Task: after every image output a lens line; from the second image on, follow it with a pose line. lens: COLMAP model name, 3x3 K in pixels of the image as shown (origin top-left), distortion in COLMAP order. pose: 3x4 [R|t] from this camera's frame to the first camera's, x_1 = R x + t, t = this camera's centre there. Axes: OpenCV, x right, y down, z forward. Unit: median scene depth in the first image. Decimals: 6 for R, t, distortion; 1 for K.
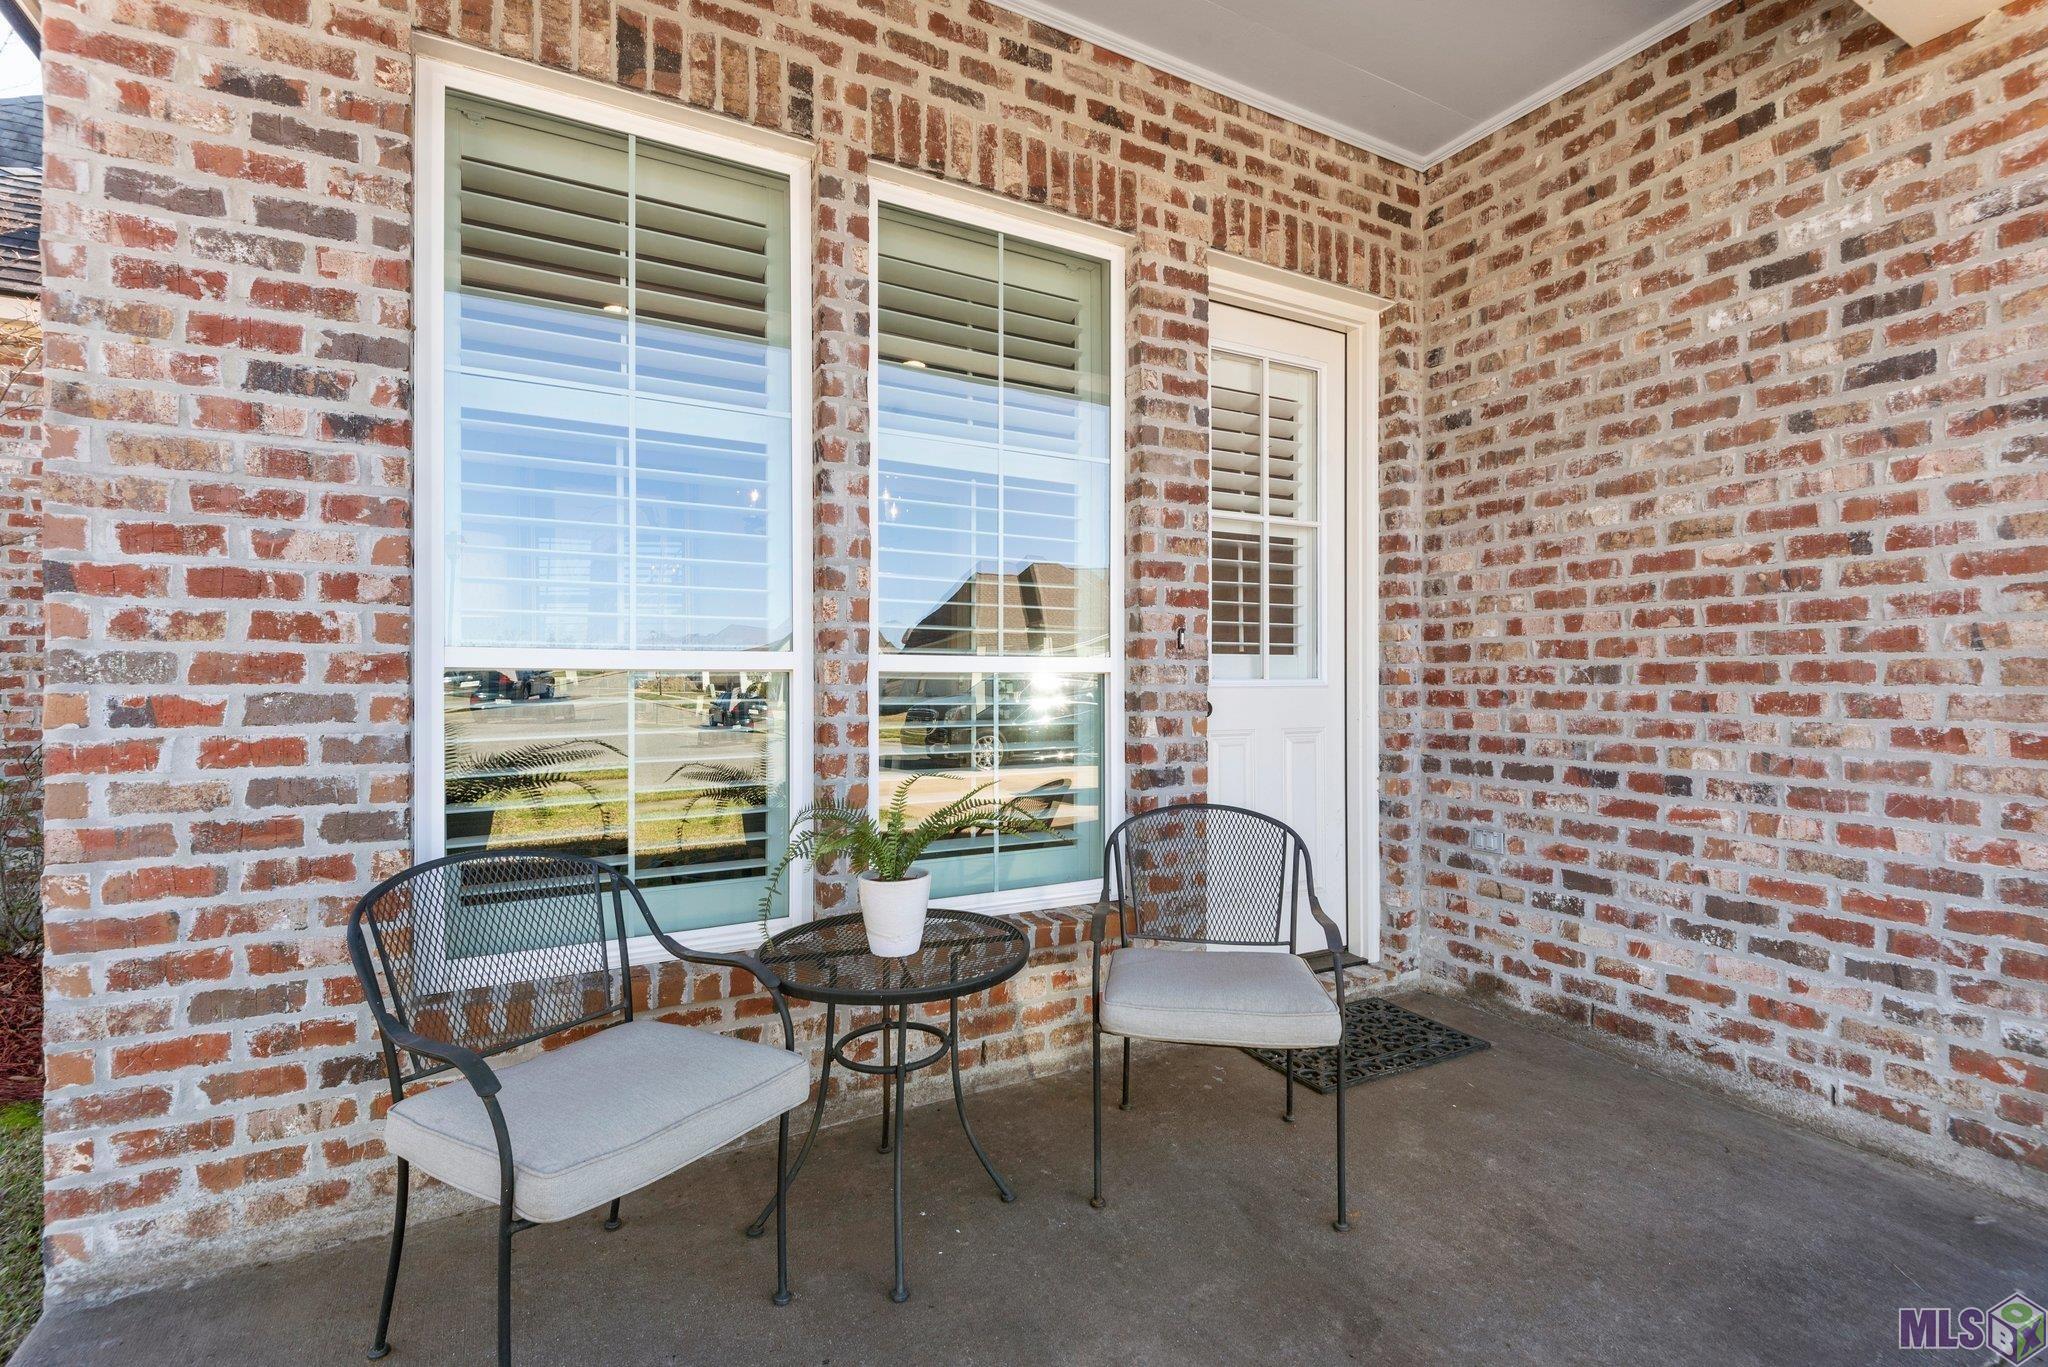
lens RADIAL K [[910.1, 0, 1032.1], [0, 910.1, 686.5], [0, 0, 1]] dist [0.022362, -0.016414]
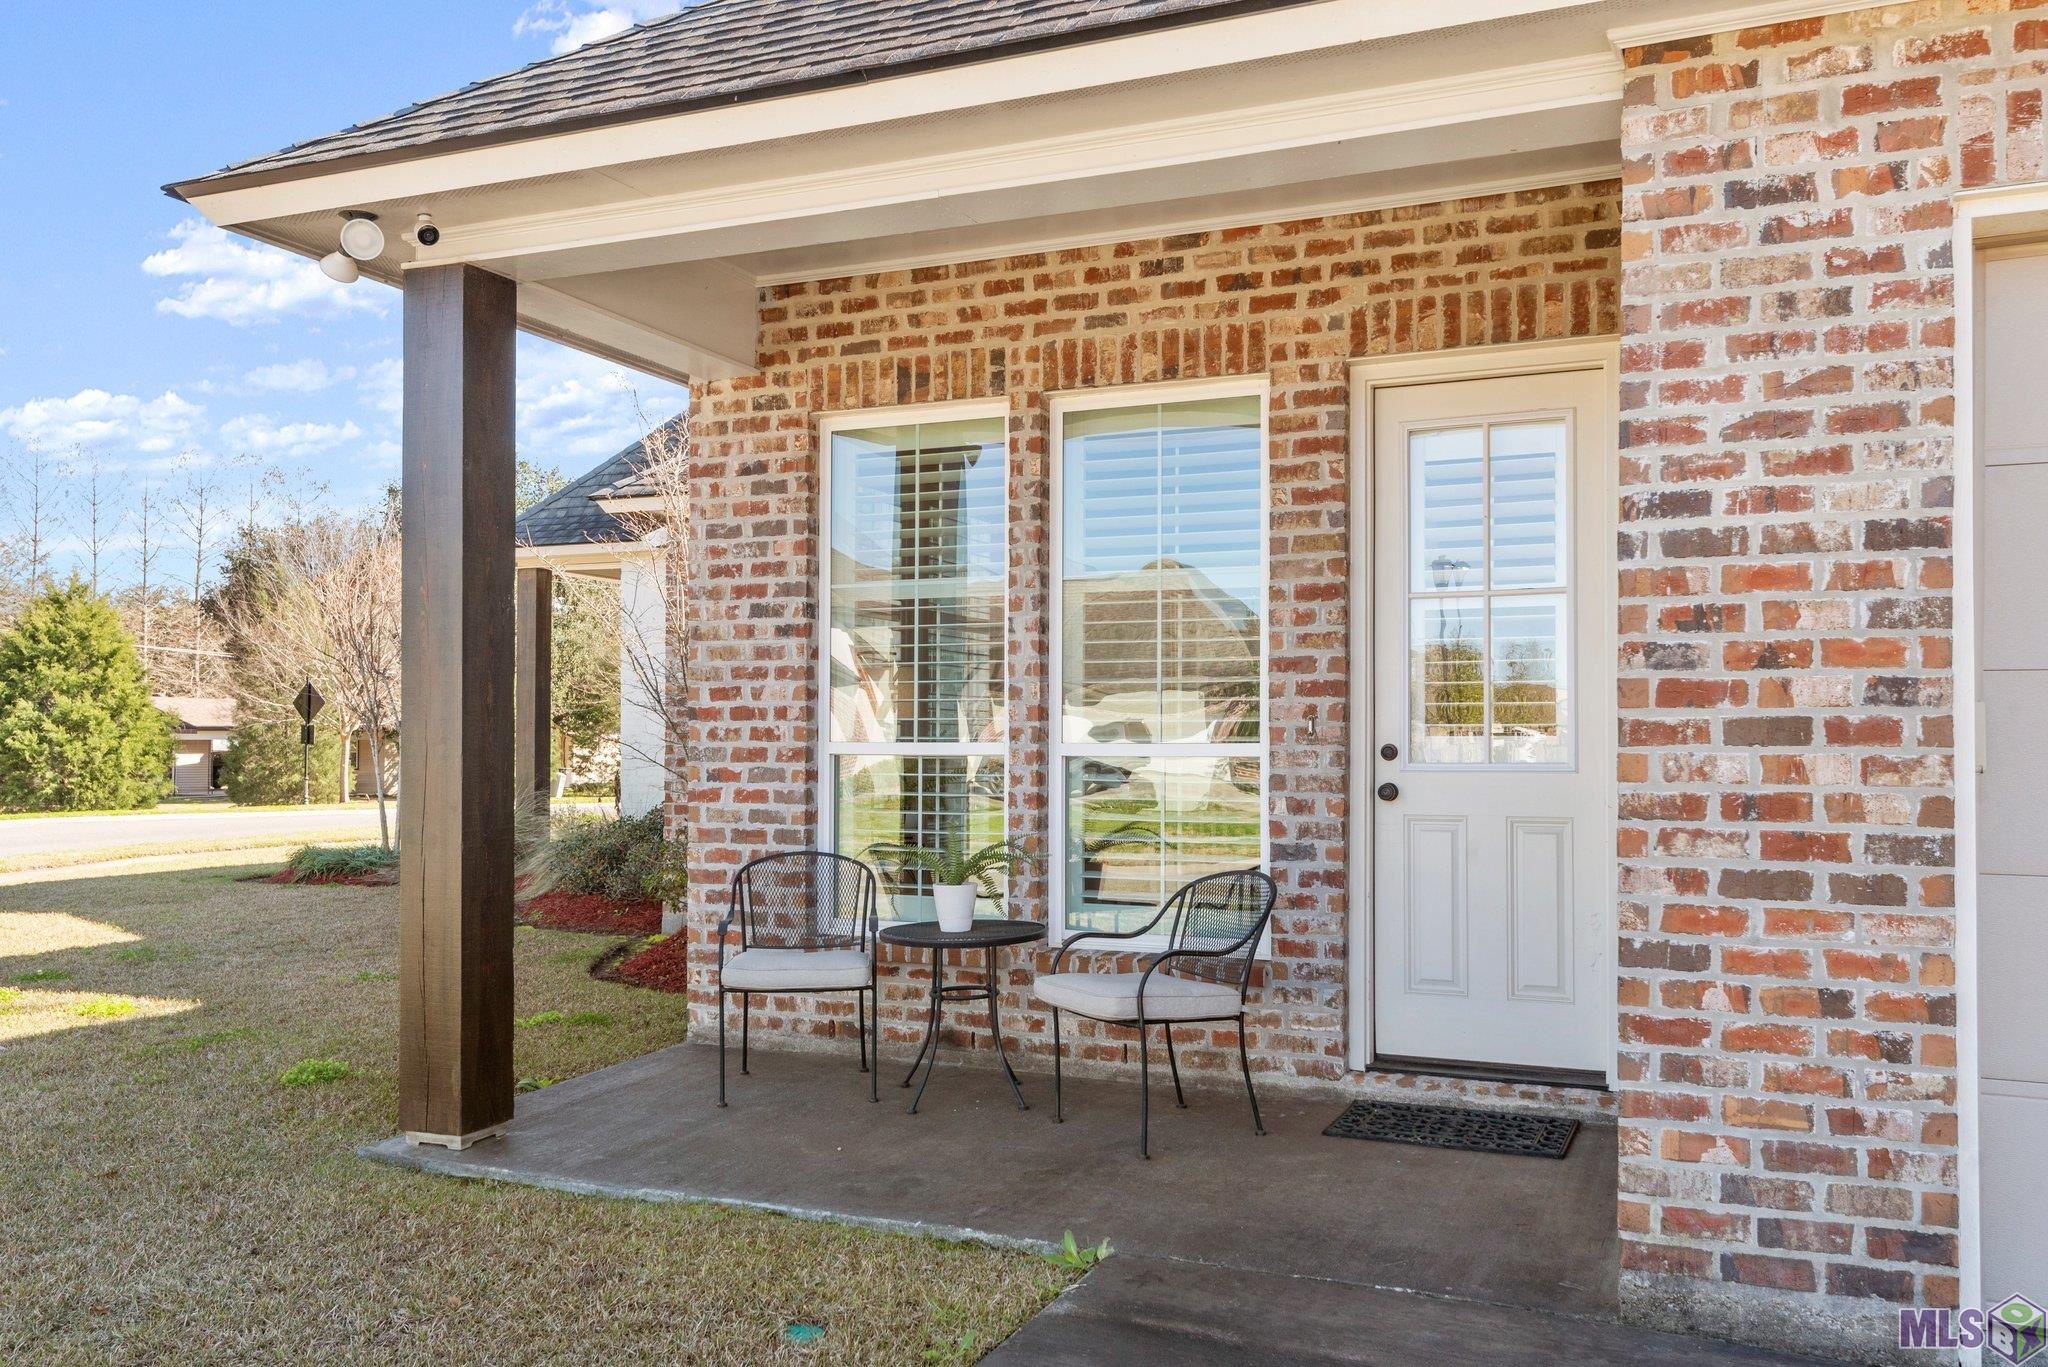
lens RADIAL K [[1679.5, 0, 1024.0], [0, 1679.5, 683.5], [0, 0, 1]] dist [0.014285, 0.004811]
pose [[0.615203, -0.019948, -0.788116, 1.886645], [-0.000910, 0.999661, -0.026013, -0.062150], [0.788368, 0.016720, 0.614976, -0.626985]]
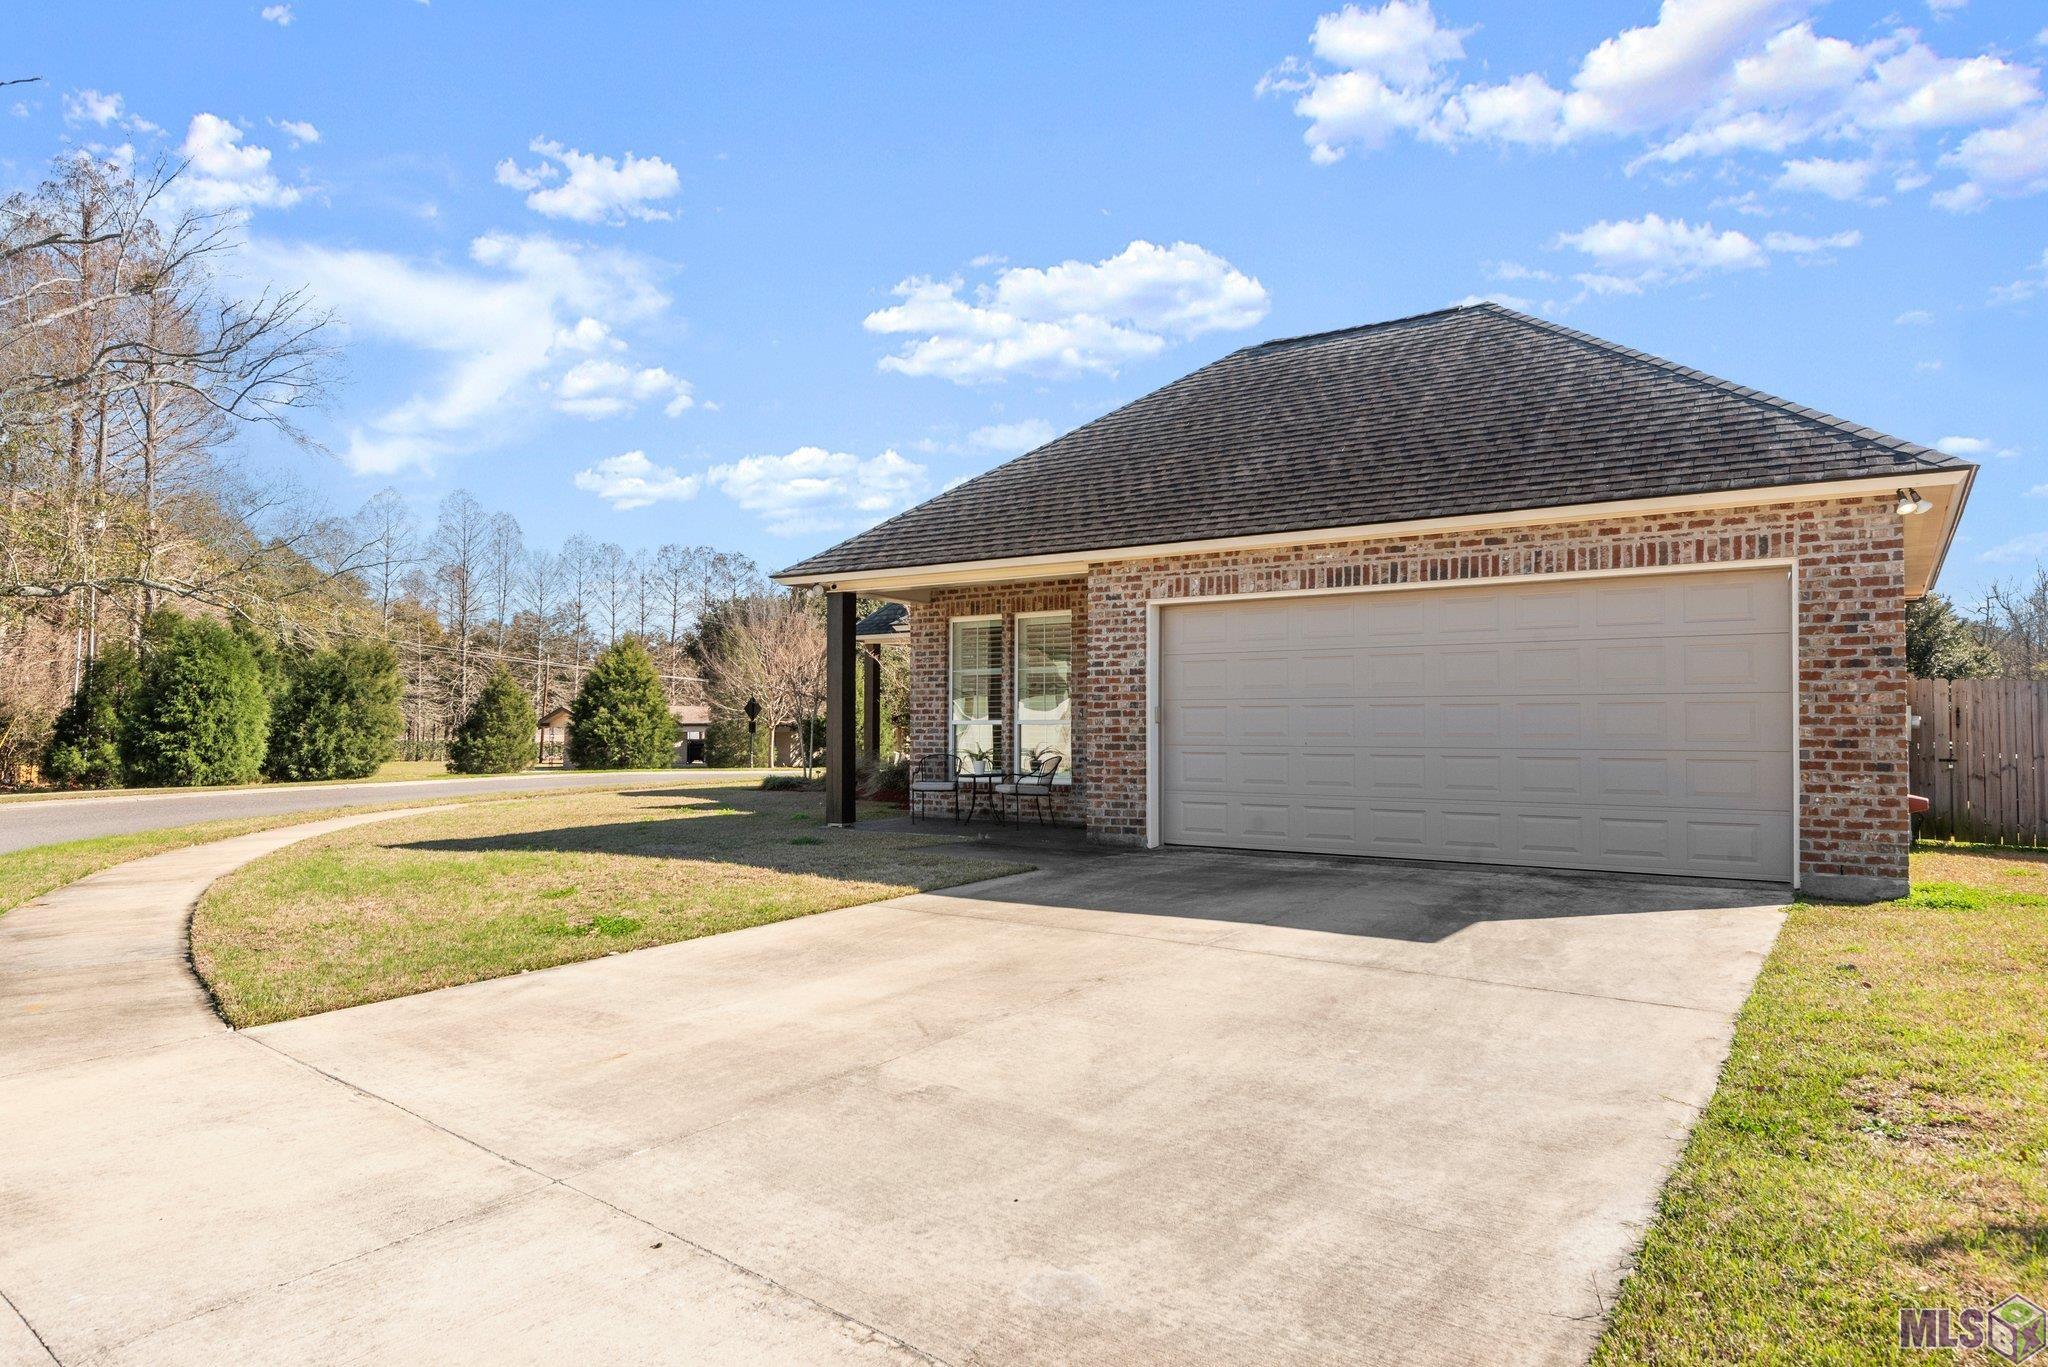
lens RADIAL K [[1283.1, 0, 1024.0], [0, 1283.1, 683.5], [0, 0, 1]] dist [-0.000697, -0.000076]
pose [[0.466430, -0.028958, -0.884084, 5.730644], [-0.001223, 0.999442, -0.033382, -0.004974], [0.884557, 0.016652, 0.466135, -2.015293]]
